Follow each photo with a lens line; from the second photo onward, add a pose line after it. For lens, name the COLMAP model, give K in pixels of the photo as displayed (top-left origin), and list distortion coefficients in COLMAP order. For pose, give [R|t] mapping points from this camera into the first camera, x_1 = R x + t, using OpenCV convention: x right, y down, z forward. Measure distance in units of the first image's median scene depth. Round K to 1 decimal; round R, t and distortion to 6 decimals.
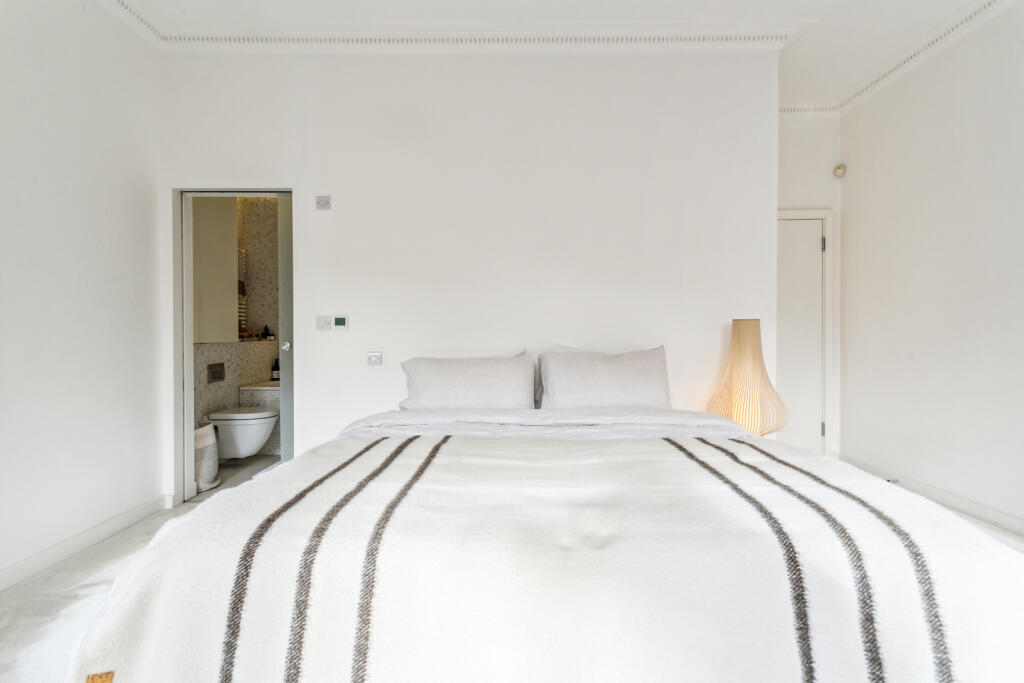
lens RADIAL K [[499.6, 0, 512.7], [0, 499.6, 341.0], [0, 0, 1]] dist [0.009880, -0.000347]
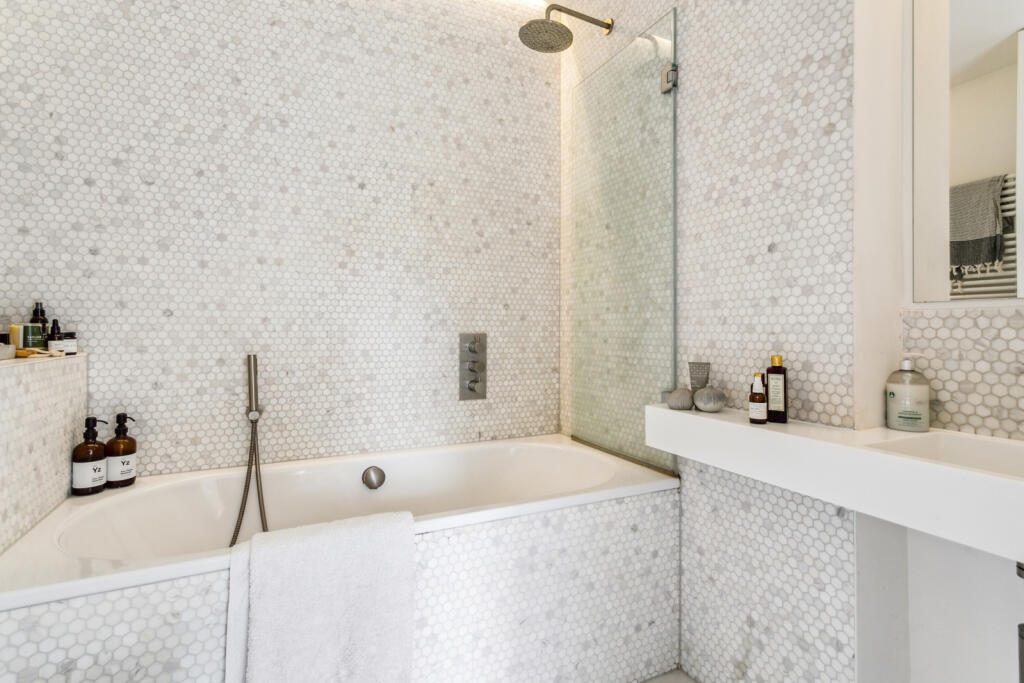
lens RADIAL K [[499.6, 0, 511.8], [0, 499.6, 337.2], [0, 0, 1]] dist [0.009880, -0.000347]
pose [[0.906578, 0.005237, 0.422006, -0.374231], [-0.001539, 0.999957, -0.009102, -0.009106], [-0.422036, 0.007602, 0.906547, 0.632720]]
